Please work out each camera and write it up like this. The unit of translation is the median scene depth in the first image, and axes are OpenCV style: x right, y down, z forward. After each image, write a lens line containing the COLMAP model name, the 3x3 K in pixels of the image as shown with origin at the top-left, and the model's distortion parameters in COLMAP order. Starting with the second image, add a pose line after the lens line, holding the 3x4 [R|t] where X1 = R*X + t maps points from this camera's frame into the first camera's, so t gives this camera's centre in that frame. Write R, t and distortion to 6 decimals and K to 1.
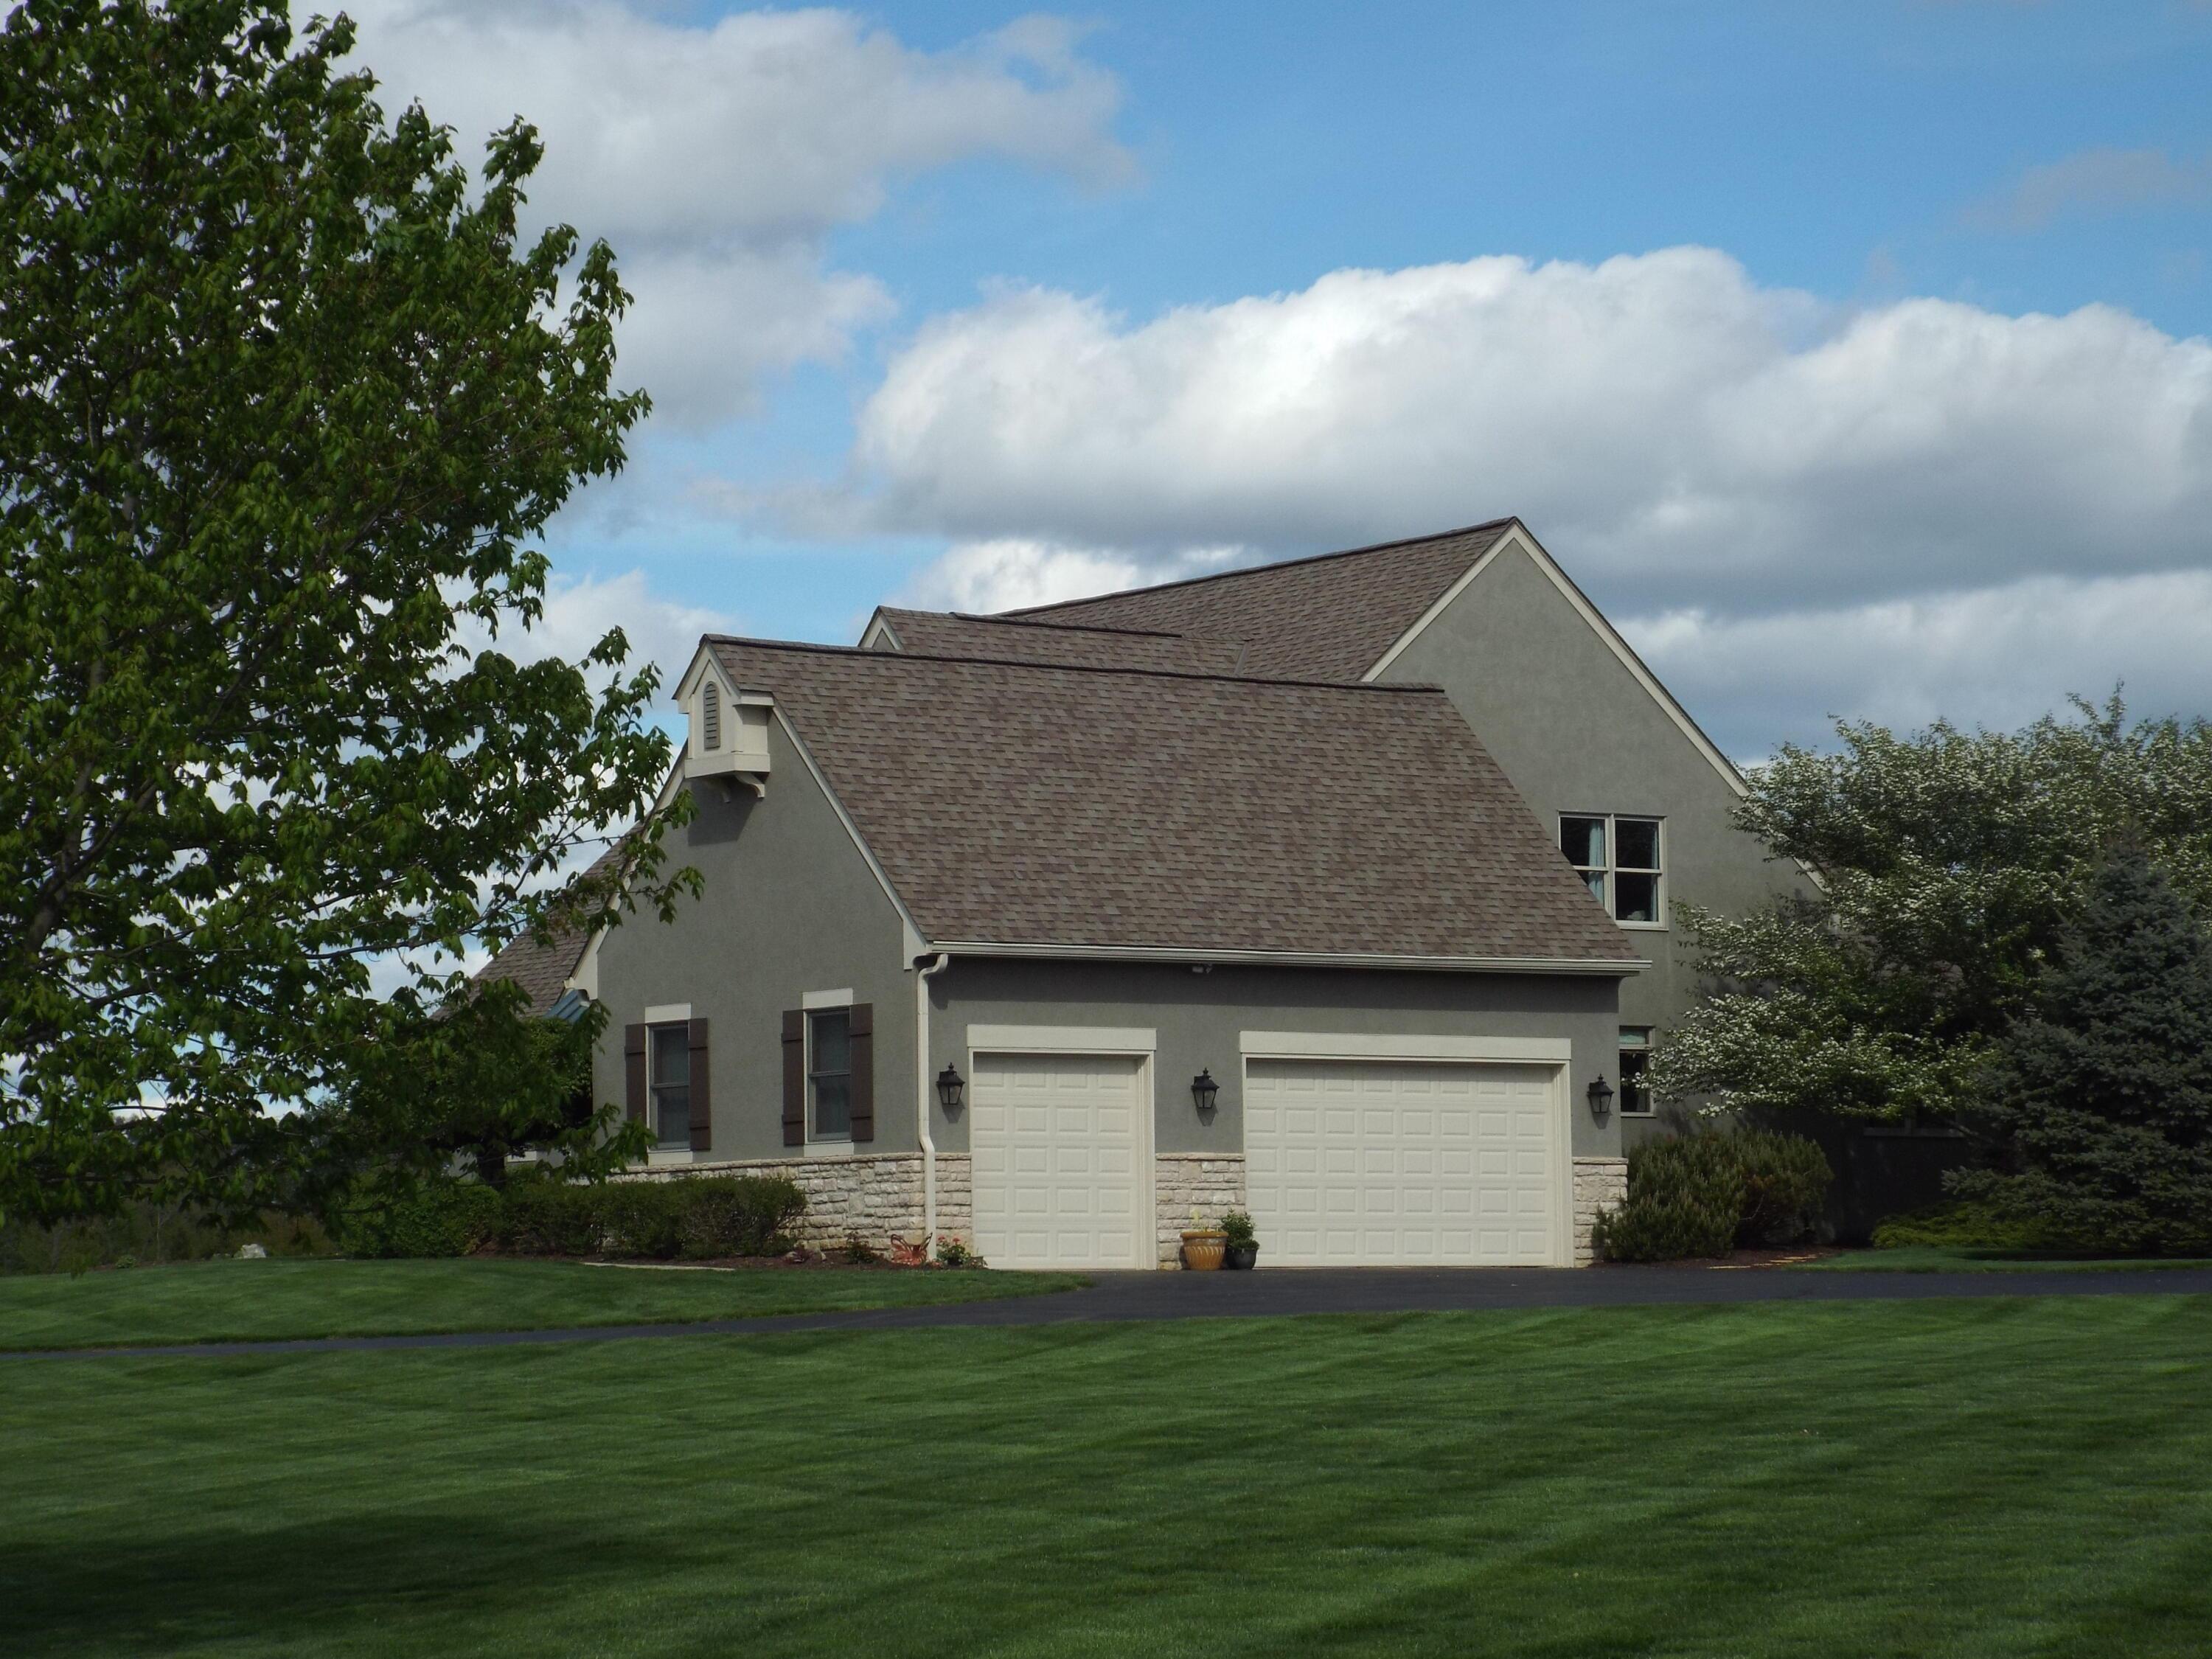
lens RADIAL K [[5623.9, 0, 1106.0], [0, 5623.9, 829.5], [0, 0, 1]] dist [-0.052235, -0.265914]
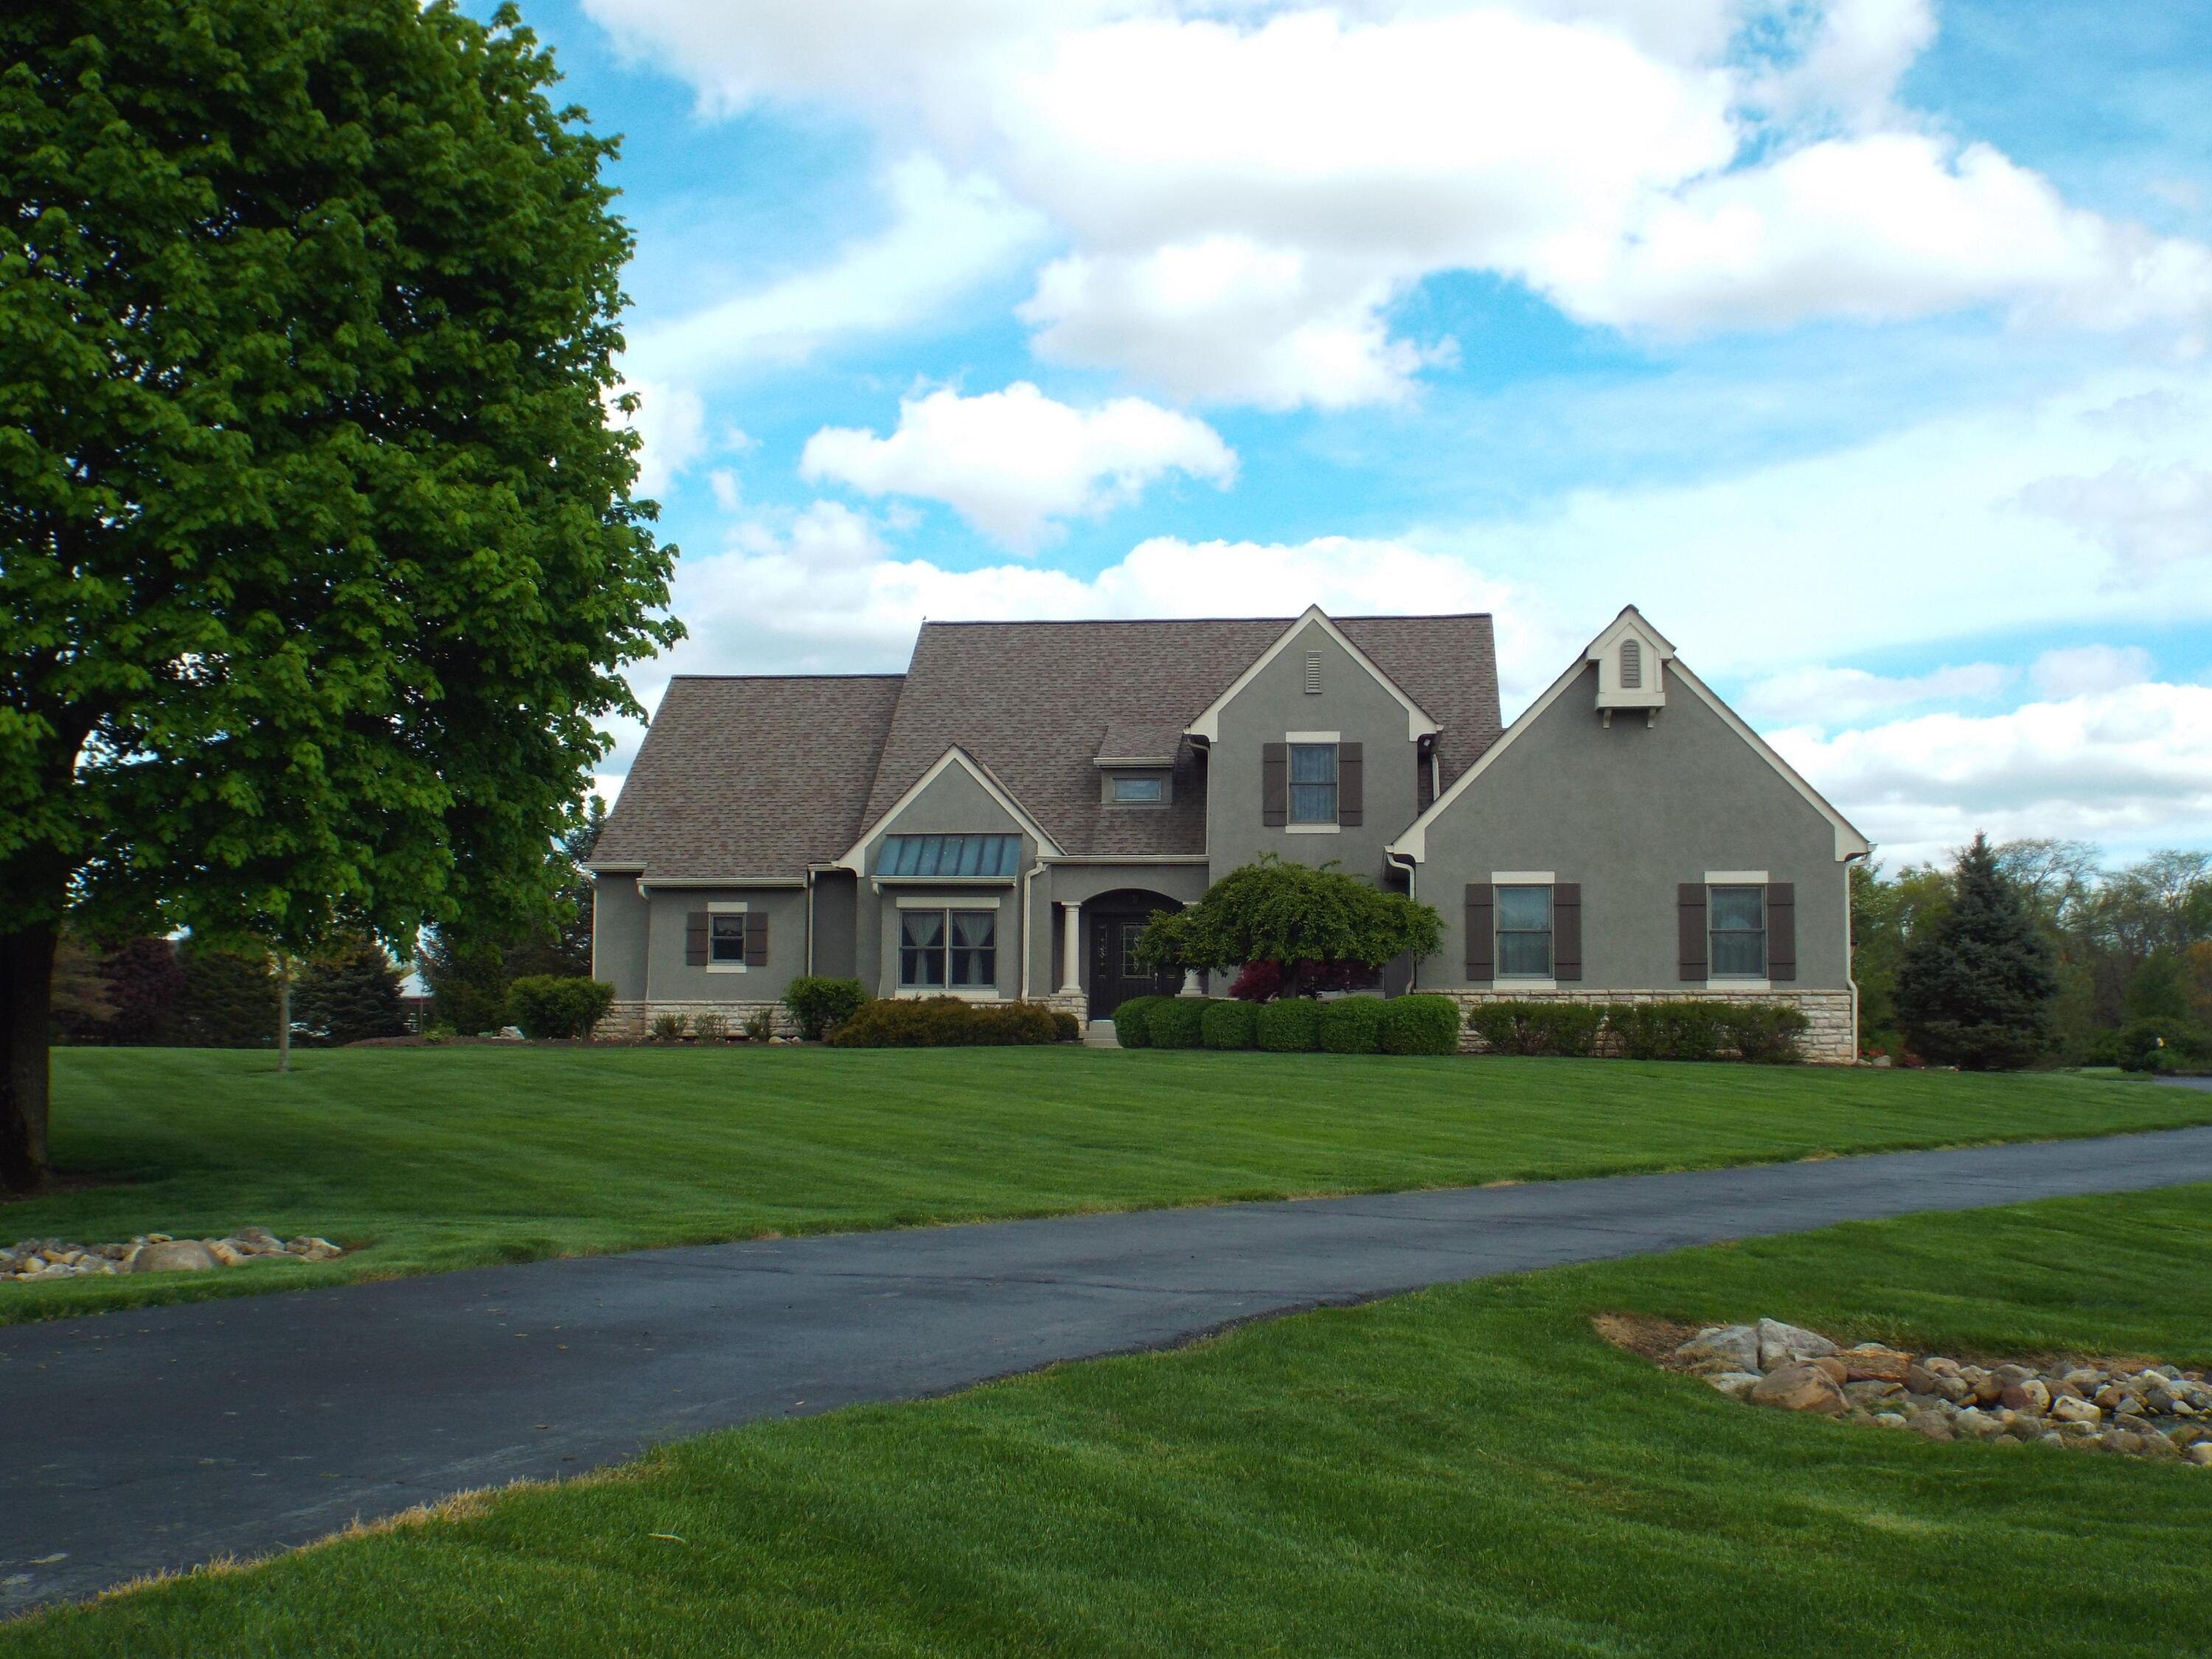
lens RADIAL K [[2362.7, 0, 1106.0], [0, 2362.7, 829.5], [0, 0, 1]] dist [-0.107321, 0.012447]
pose [[0.678916, 0.090402, 0.728629, -0.576762], [-0.078779, 0.995631, -0.050124, 0.059433], [-0.729977, -0.023371, 0.683072, 0.710521]]
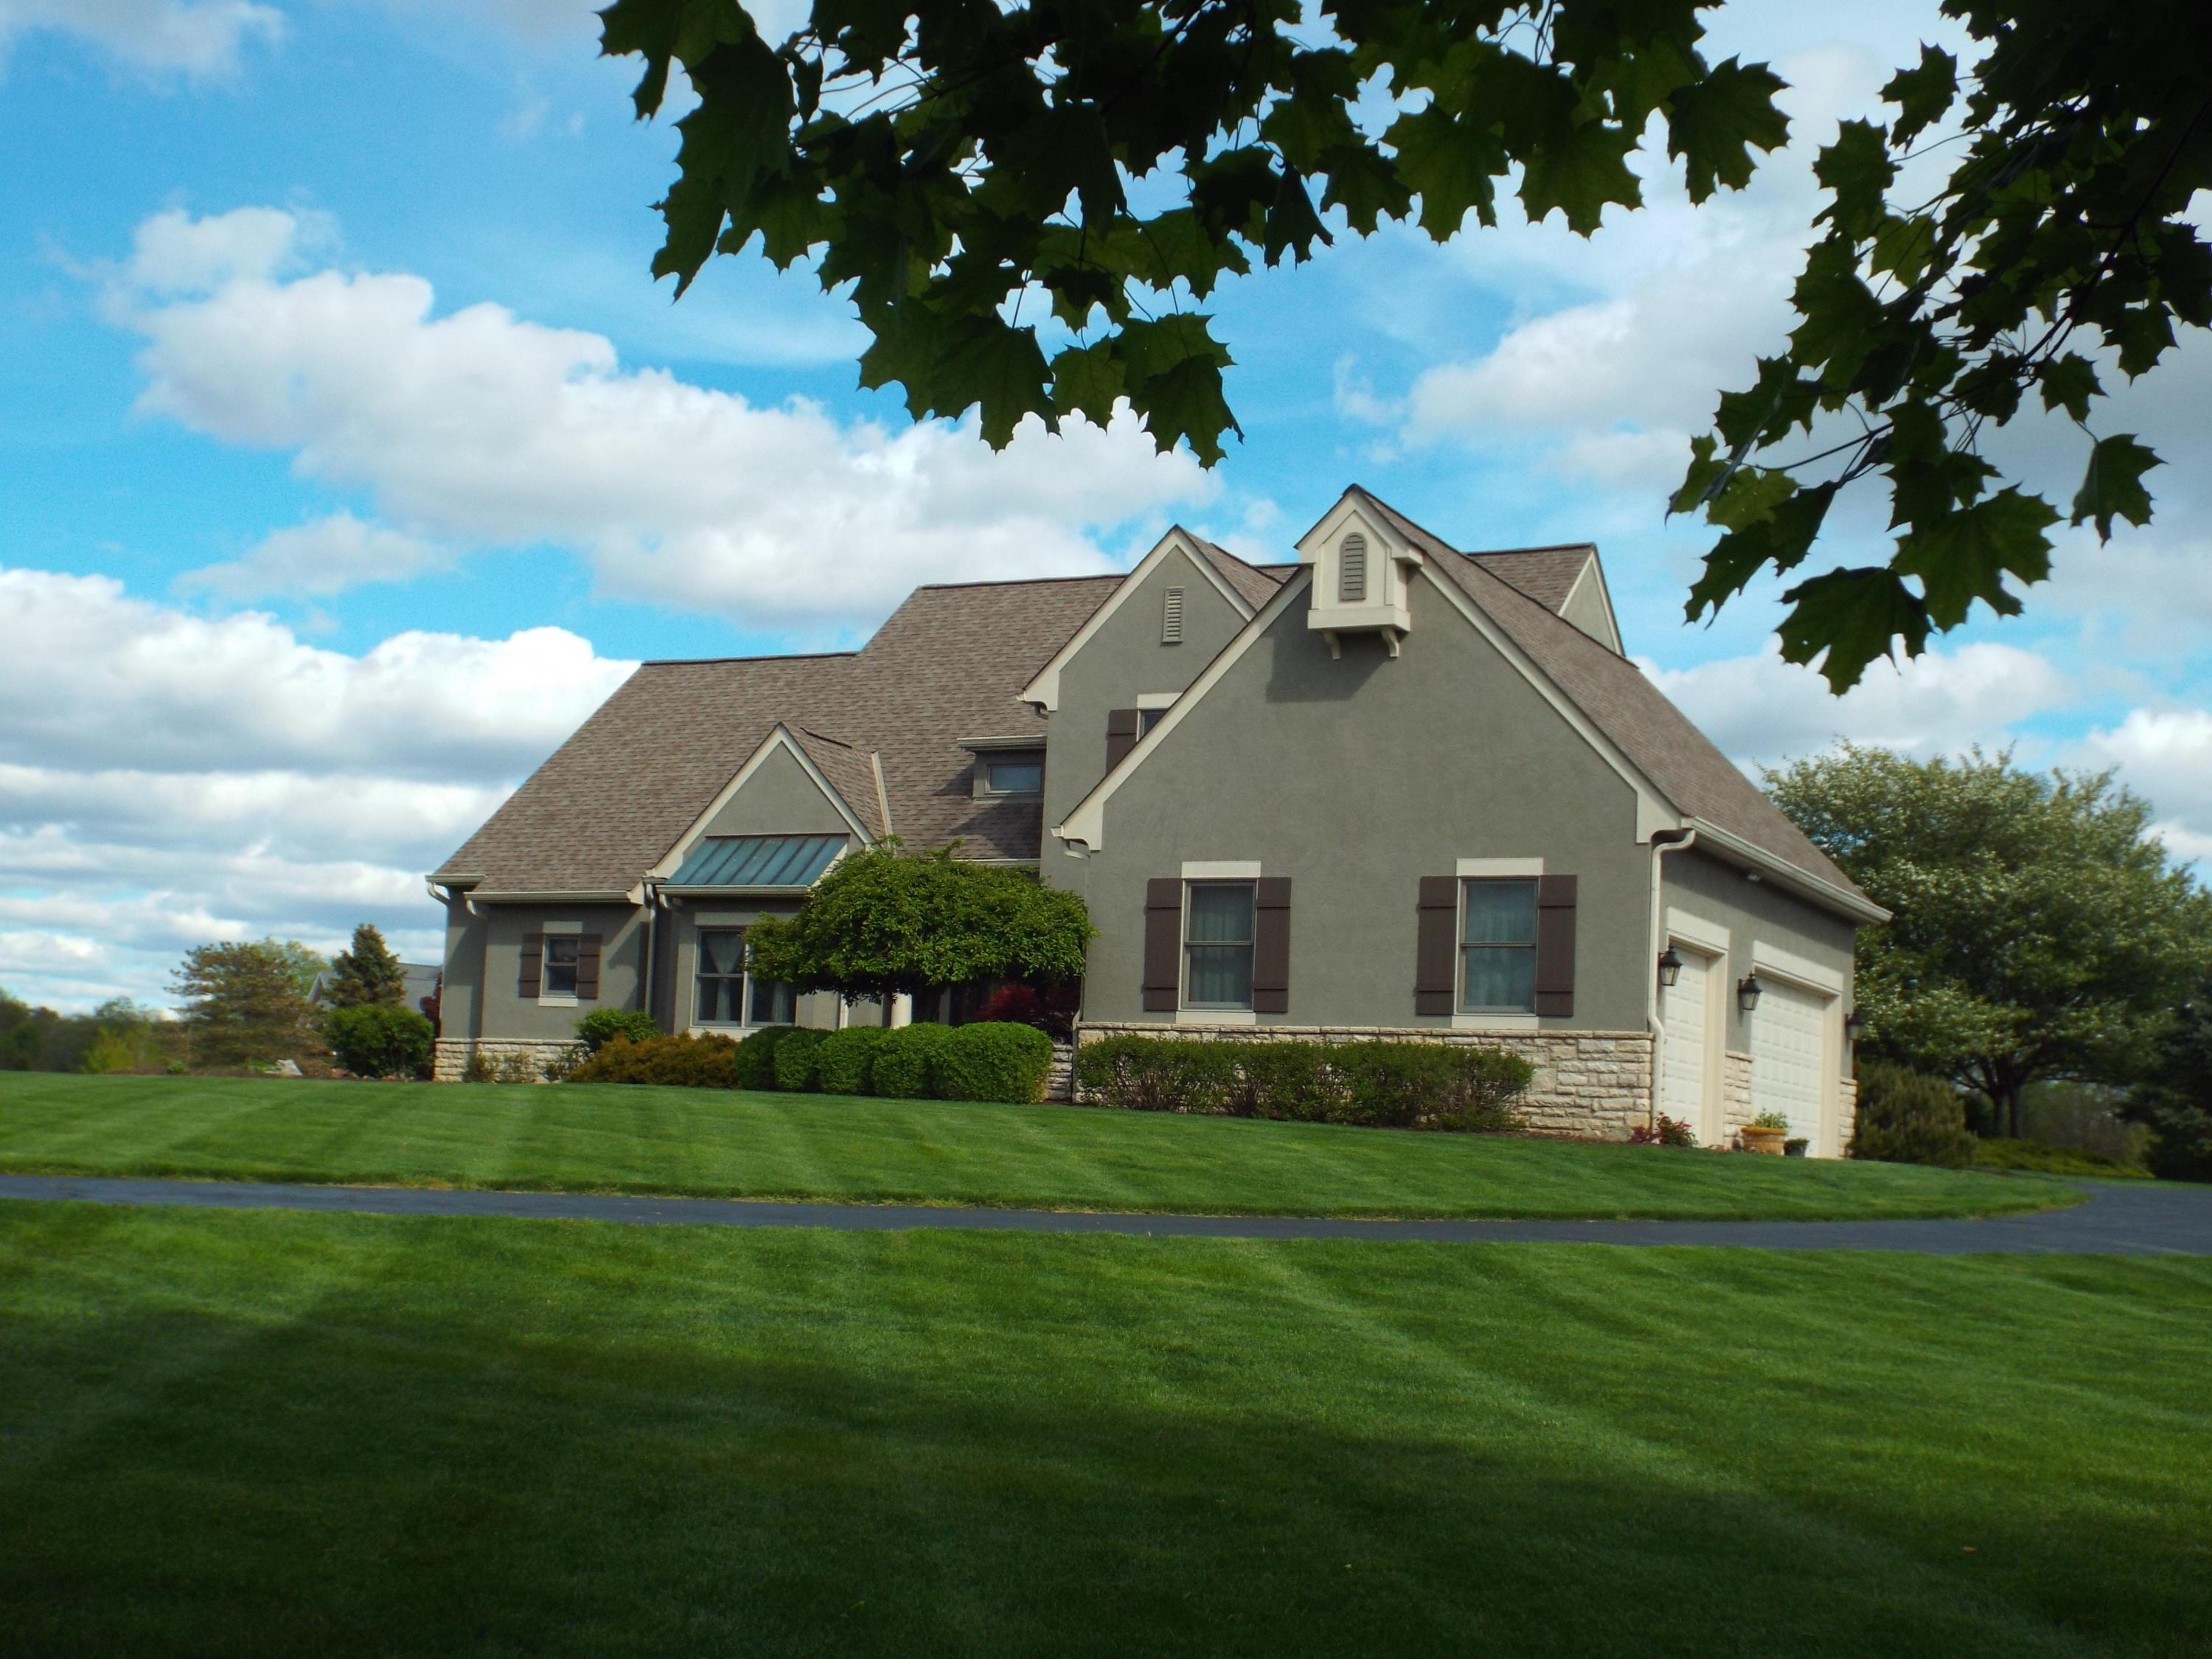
lens RADIAL K [[2795.4, 0, 1106.0], [0, 2795.4, 829.5], [0, 0, 1]] dist [-0.190890, 0.031023]
pose [[0.893336, 0.107710, 0.436291, -0.317254], [-0.095136, 0.994175, -0.050640, 0.053962], [-0.439204, 0.003731, 0.898379, 0.593888]]
